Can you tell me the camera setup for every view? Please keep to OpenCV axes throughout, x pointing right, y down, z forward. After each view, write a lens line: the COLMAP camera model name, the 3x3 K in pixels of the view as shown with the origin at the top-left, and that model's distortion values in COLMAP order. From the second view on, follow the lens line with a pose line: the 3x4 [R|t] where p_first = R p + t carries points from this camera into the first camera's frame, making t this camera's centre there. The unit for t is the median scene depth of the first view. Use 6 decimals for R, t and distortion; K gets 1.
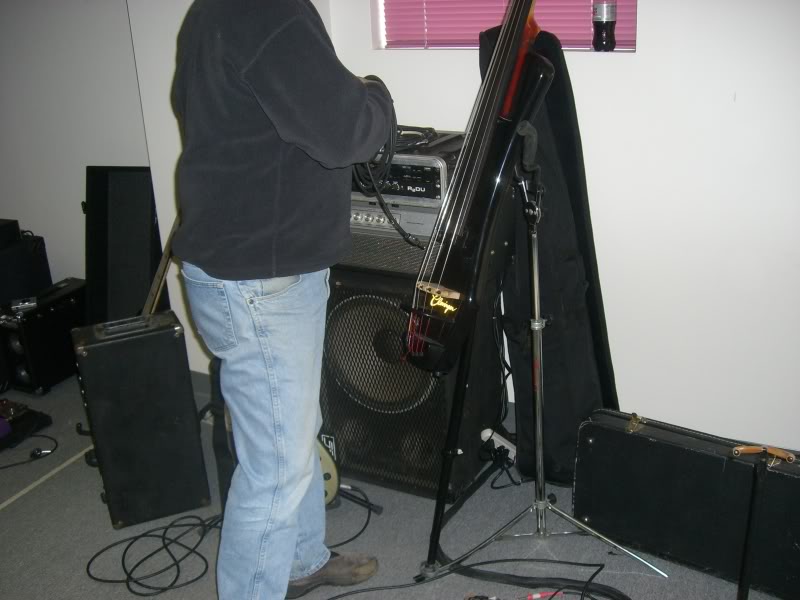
lens RADIAL K [[877.4, 0, 400.0], [0, 877.4, 300.0], [0, 0, 1]] dist [-0.212447, 0.228335]
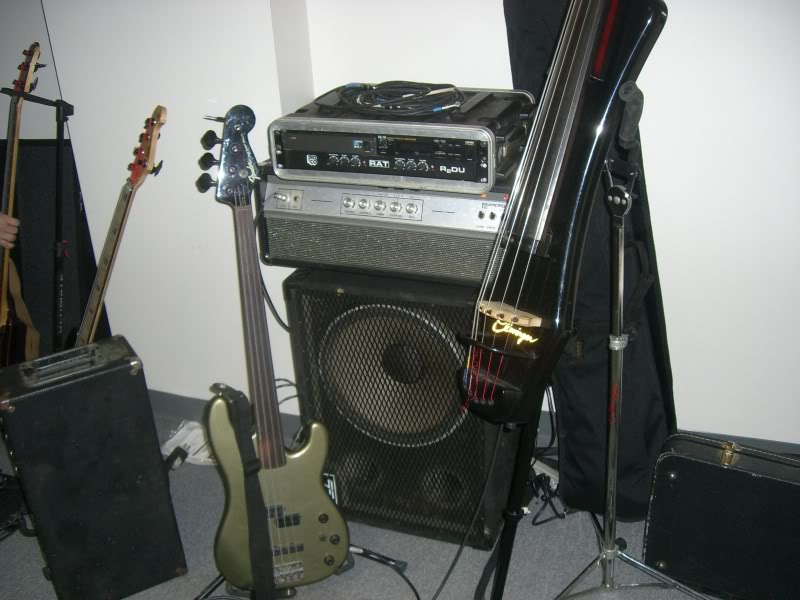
lens RADIAL K [[877.4, 0, 400.0], [0, 877.4, 300.0], [0, 0, 1]] dist [-0.212447, 0.228335]
pose [[0.993103, -0.050727, 0.105701, -0.106163], [0.042934, 0.996278, 0.074742, -0.069871], [-0.109099, -0.069688, 0.991585, 0.242063]]
